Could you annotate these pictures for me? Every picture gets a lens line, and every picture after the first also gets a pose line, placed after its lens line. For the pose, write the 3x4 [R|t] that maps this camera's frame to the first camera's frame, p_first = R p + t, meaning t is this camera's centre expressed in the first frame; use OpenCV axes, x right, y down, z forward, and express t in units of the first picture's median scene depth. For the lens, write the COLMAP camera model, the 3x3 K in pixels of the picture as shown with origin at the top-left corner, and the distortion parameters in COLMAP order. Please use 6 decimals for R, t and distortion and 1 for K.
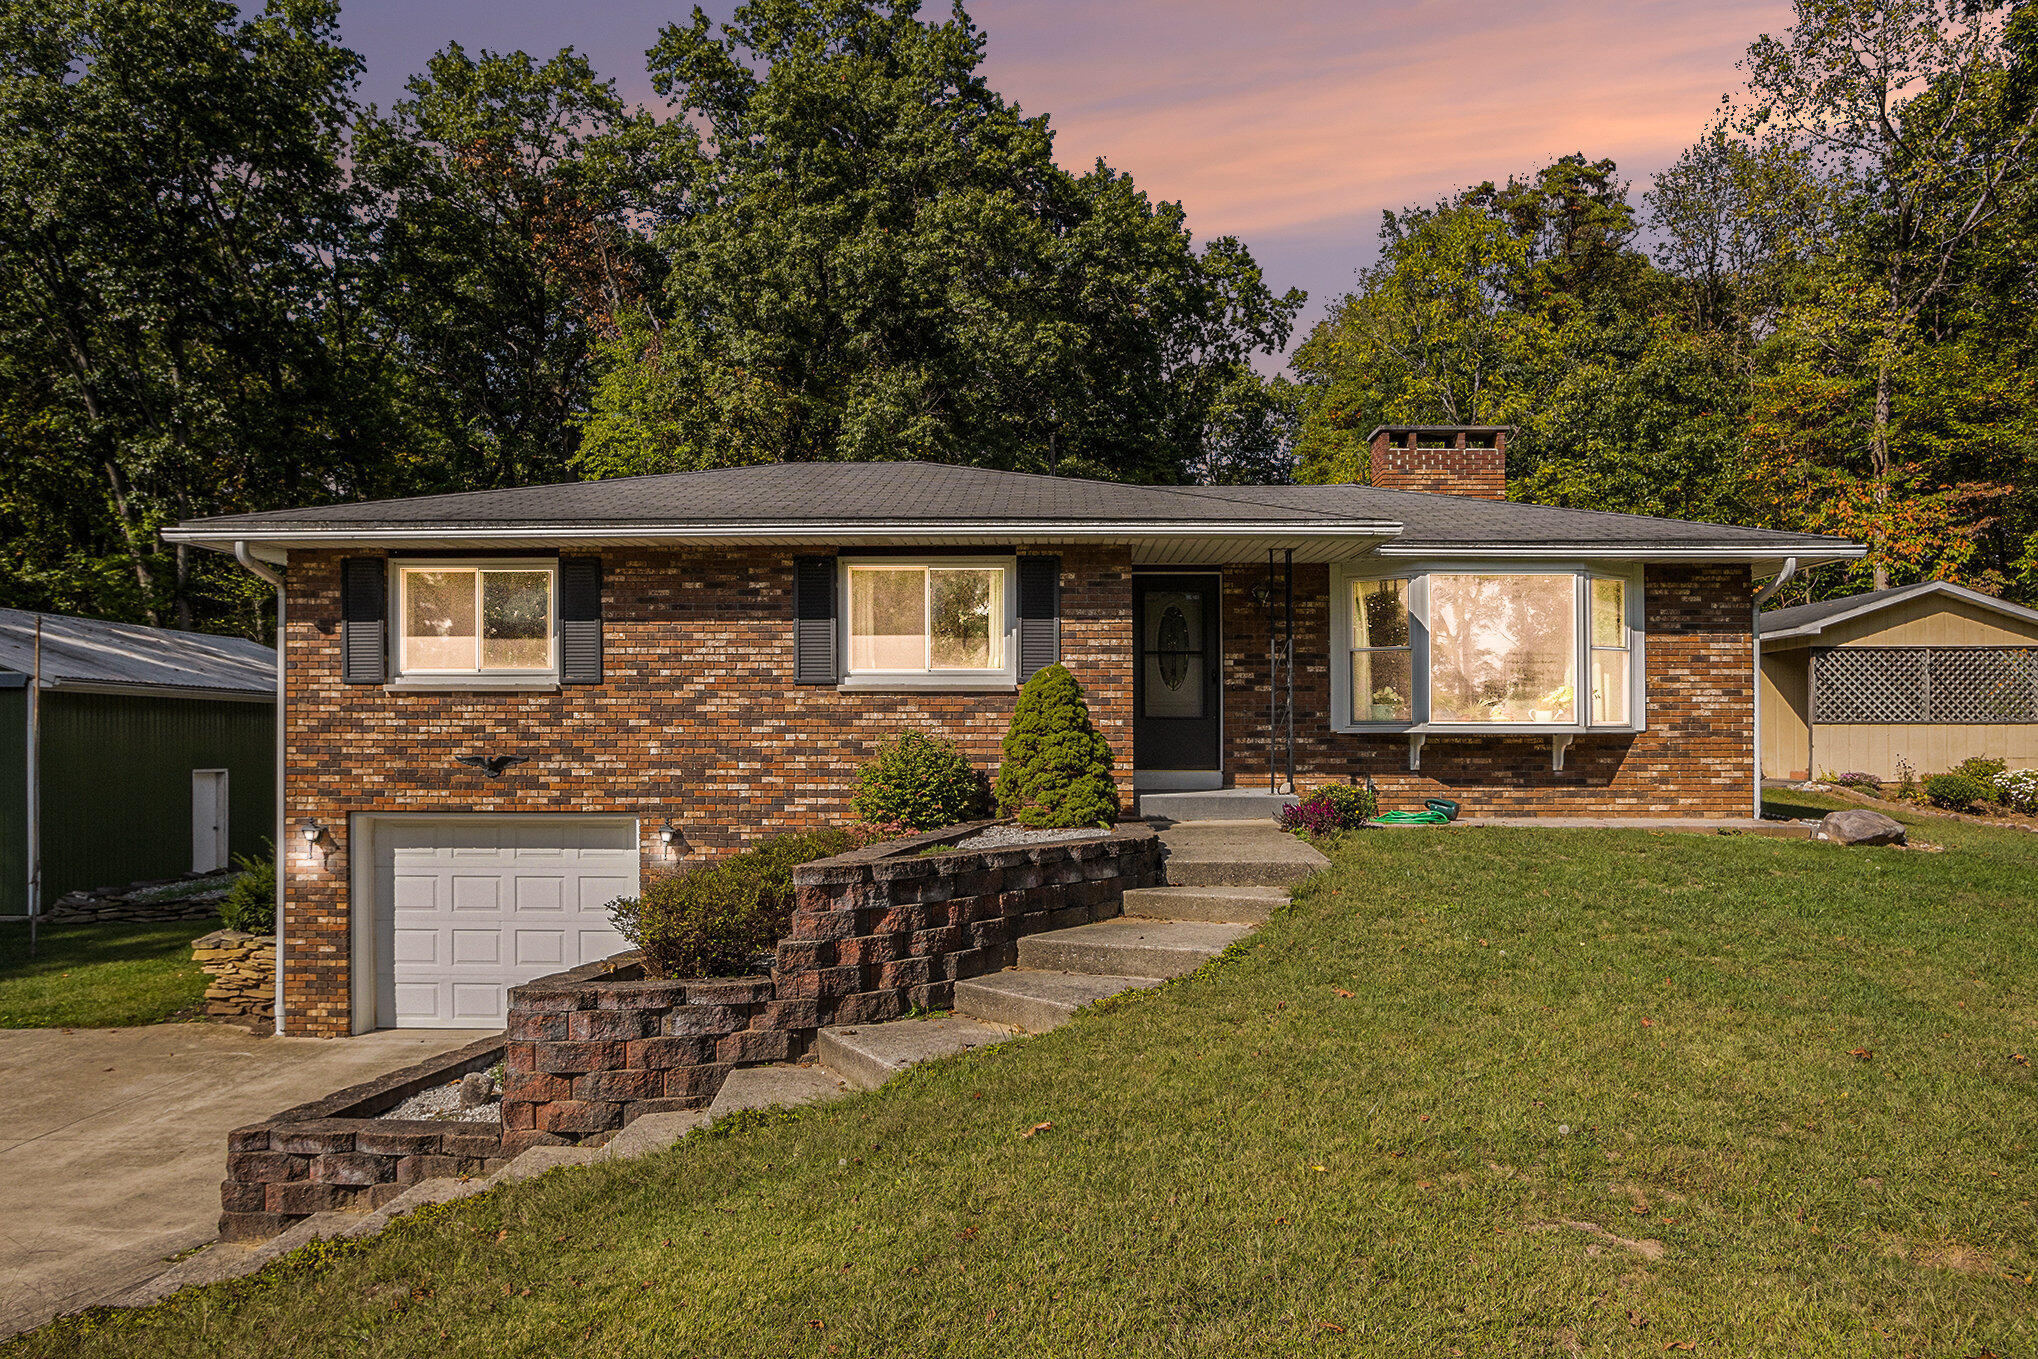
lens RADIAL K [[1345.1, 0, 965.6], [0, 1345.1, 752.0], [0, 0, 1]] dist [-0.000290, -0.001946]
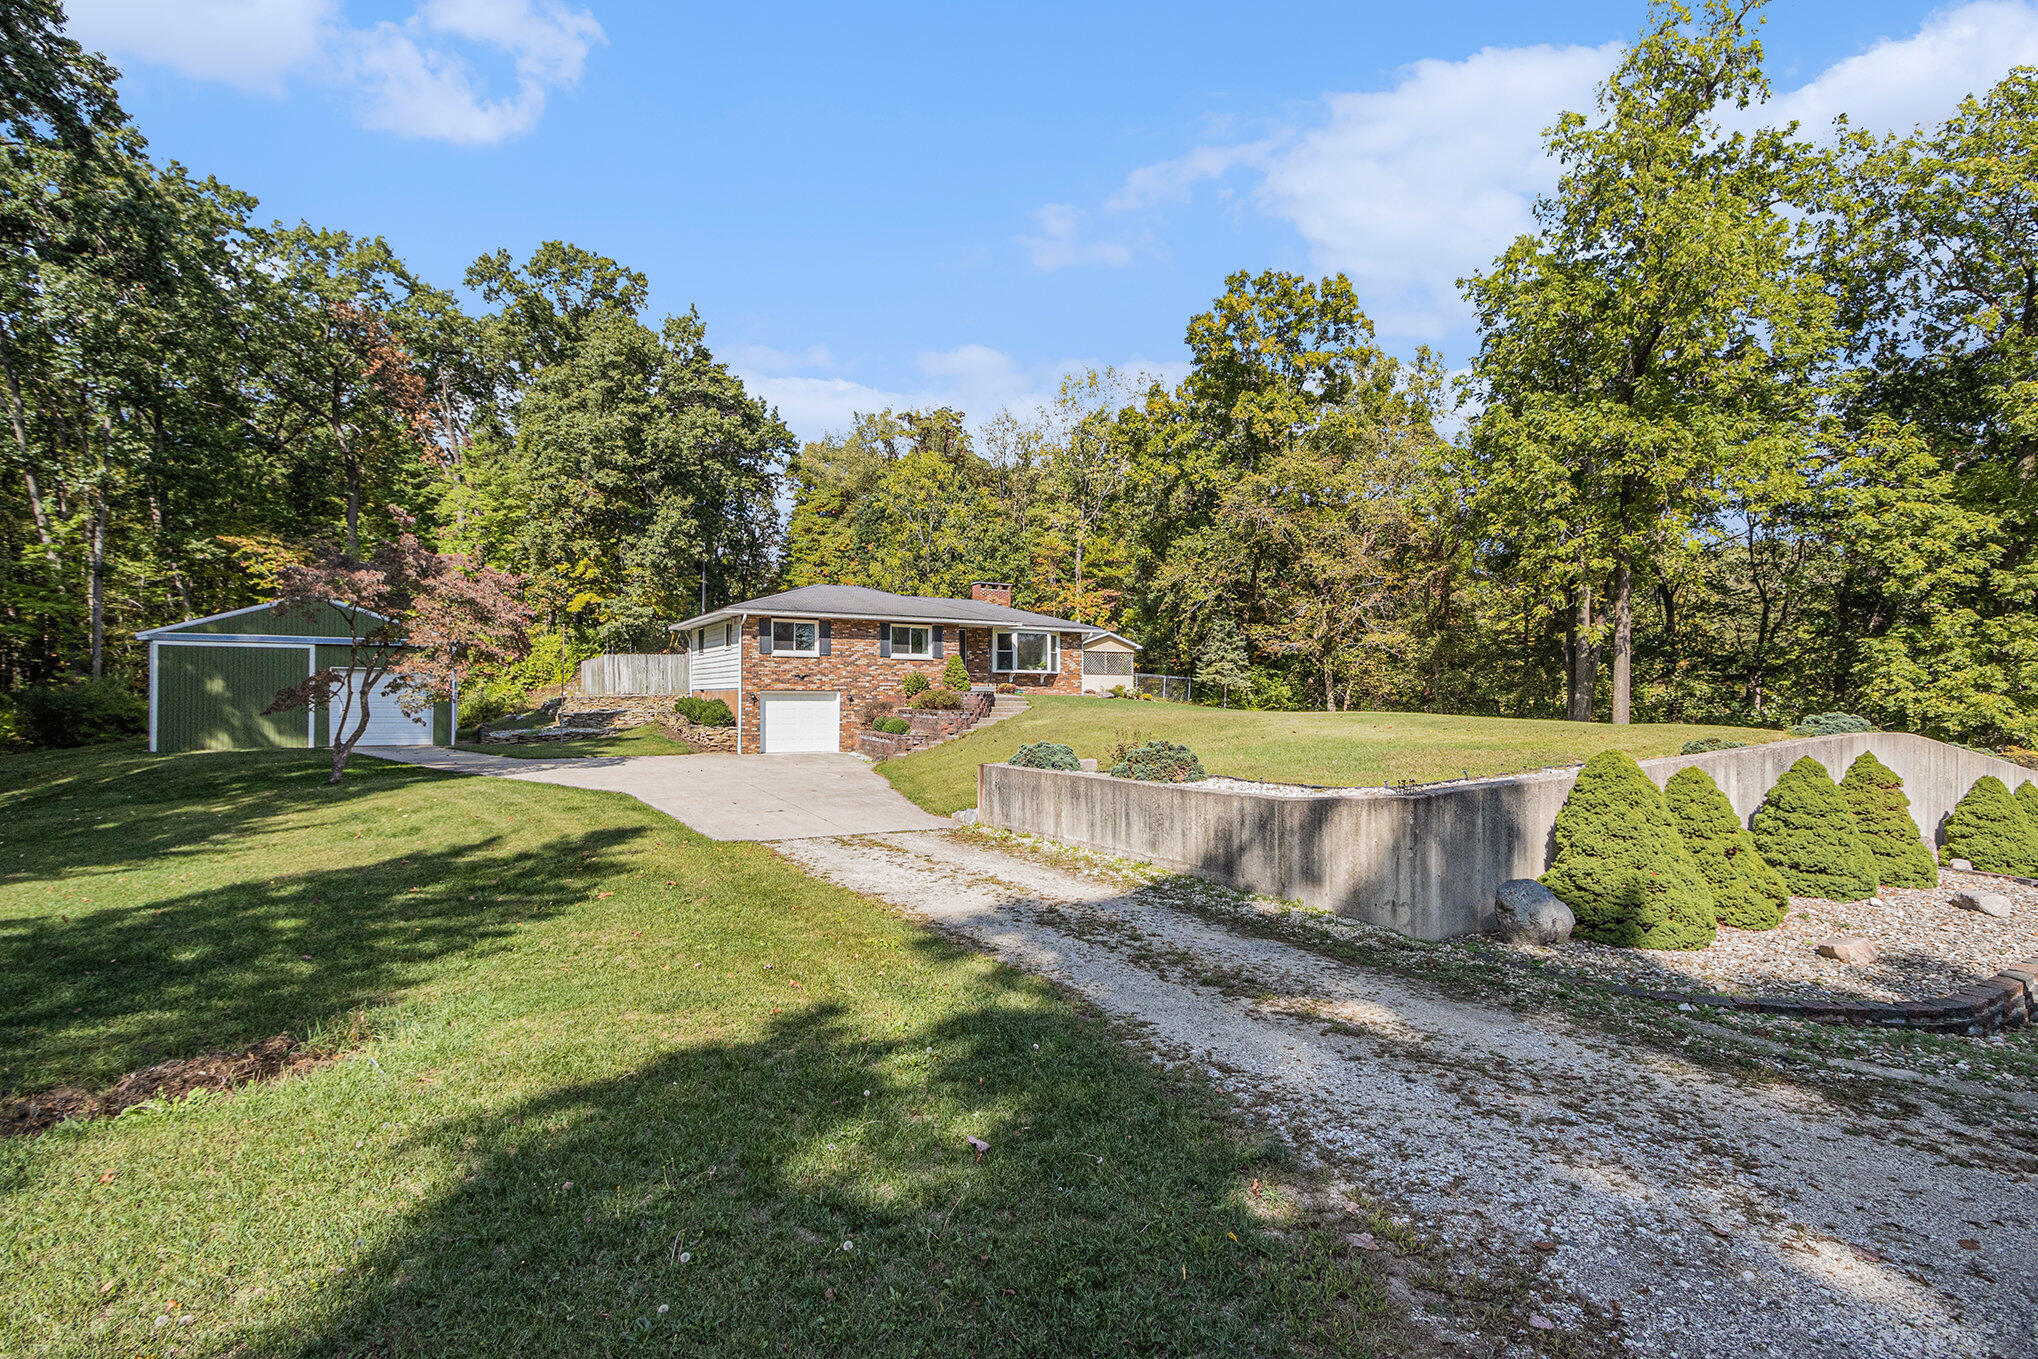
lens RADIAL K [[943.2, 0, 966.1], [0, 943.2, 674.9], [0, 0, 1]] dist [0.001330, 0.000191]
pose [[0.869417, 0.014358, 0.493871, -1.216758], [-0.000943, 0.999624, -0.027402, 0.072302], [-0.494079, 0.023358, 0.869103, -1.412456]]
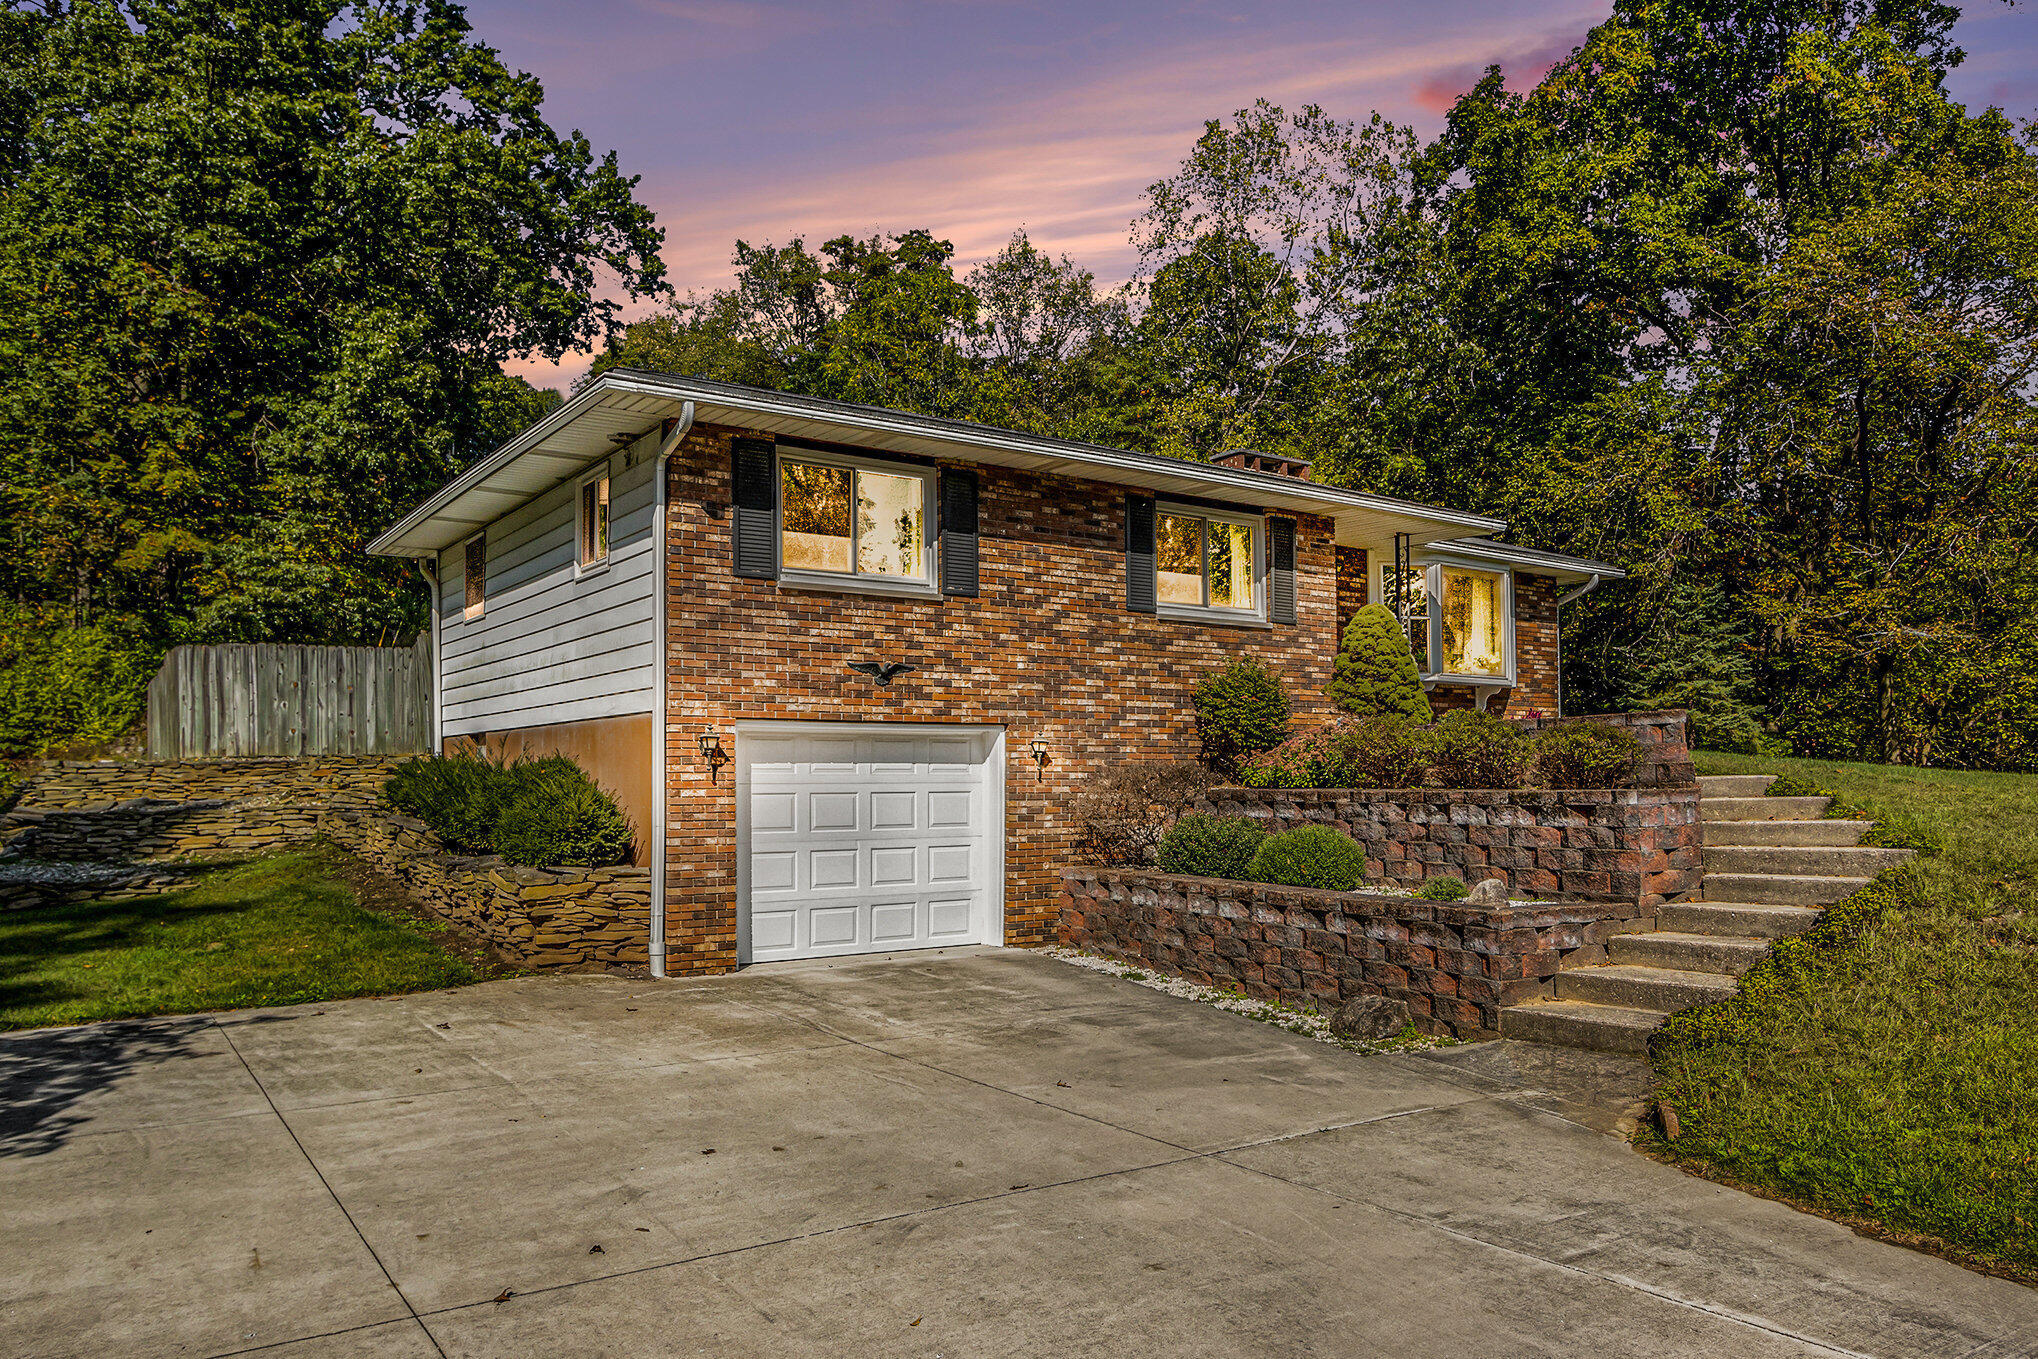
lens RADIAL K [[1388.1, 0, 1019.9], [0, 1388.1, 735.1], [0, 0, 1]] dist [-0.024781, 0.049114]
pose [[0.797564, 0.014798, 0.603053, -0.871609], [0.006741, 0.999418, -0.033440, 0.087994], [-0.603197, 0.030735, 0.797000, 0.152789]]
